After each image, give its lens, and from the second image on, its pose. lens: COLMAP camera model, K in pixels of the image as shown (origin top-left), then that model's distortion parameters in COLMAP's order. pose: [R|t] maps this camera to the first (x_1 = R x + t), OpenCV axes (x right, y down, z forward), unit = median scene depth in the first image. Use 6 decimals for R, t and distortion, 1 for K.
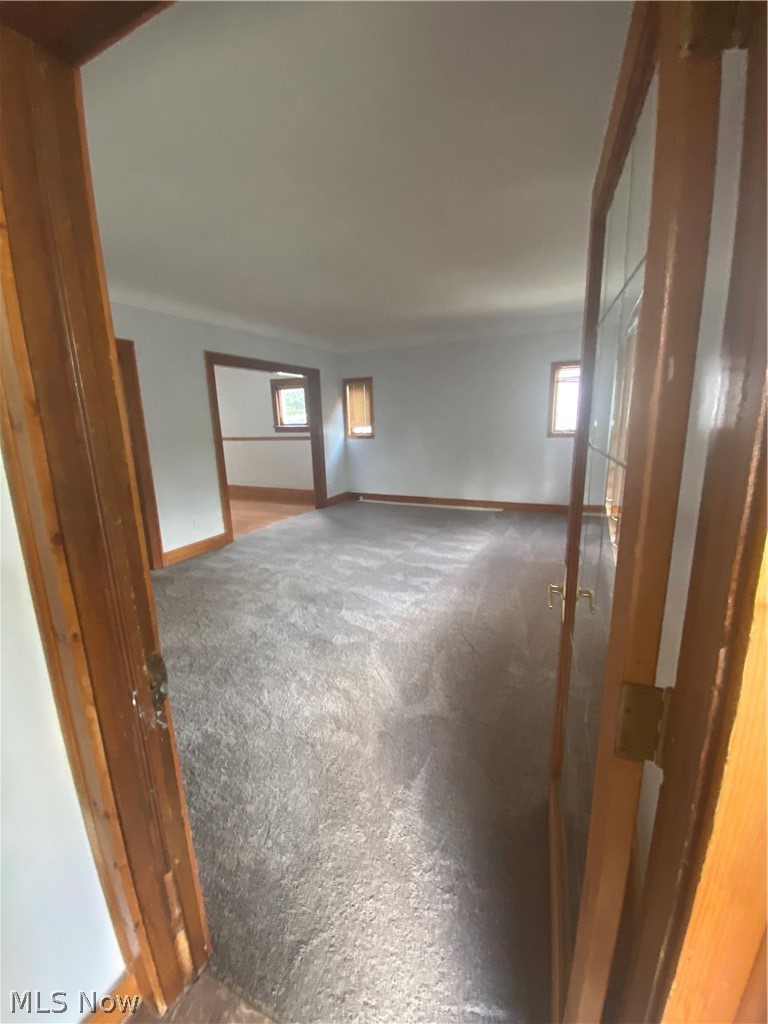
lens RADIAL K [[412.5, 0, 380.0], [0, 412.5, 511.9], [0, 0, 1]] dist [0.017510, -0.020559]
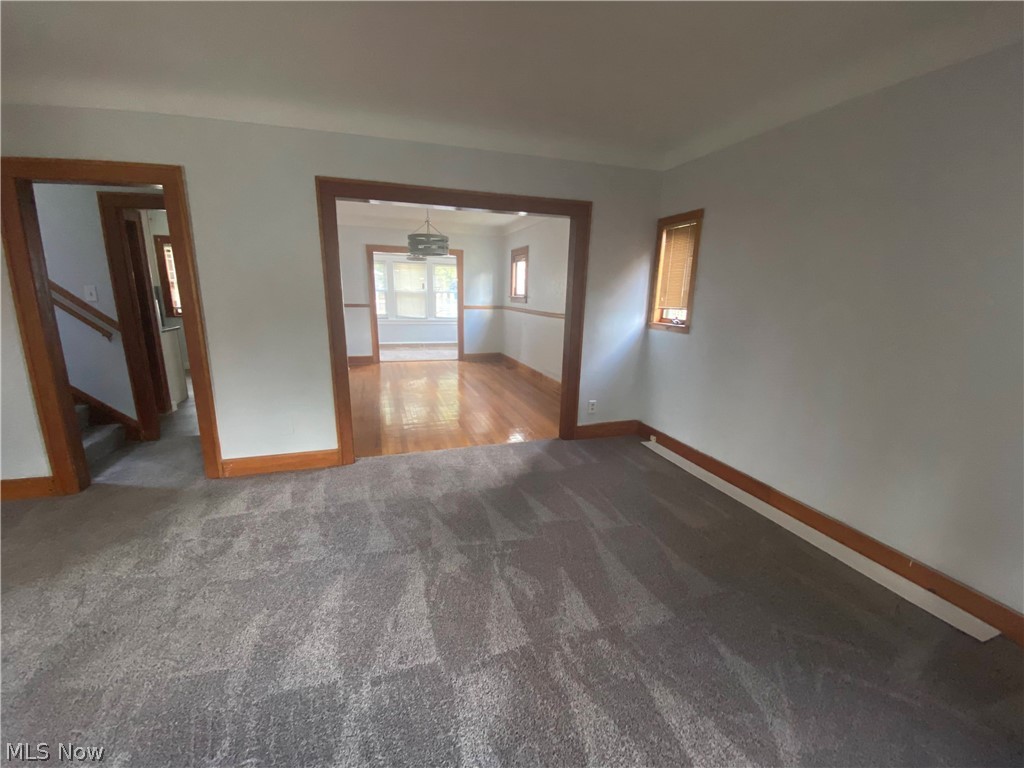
lens RADIAL K [[412.5, 0, 508.9], [0, 412.5, 388.6], [0, 0, 1]] dist [0.017510, -0.020559]
pose [[0.694527, 0.203997, -0.689940, 0.255339], [-0.192378, 0.976699, 0.095127, -0.155355], [0.693270, 0.066662, 0.717589, 0.644649]]
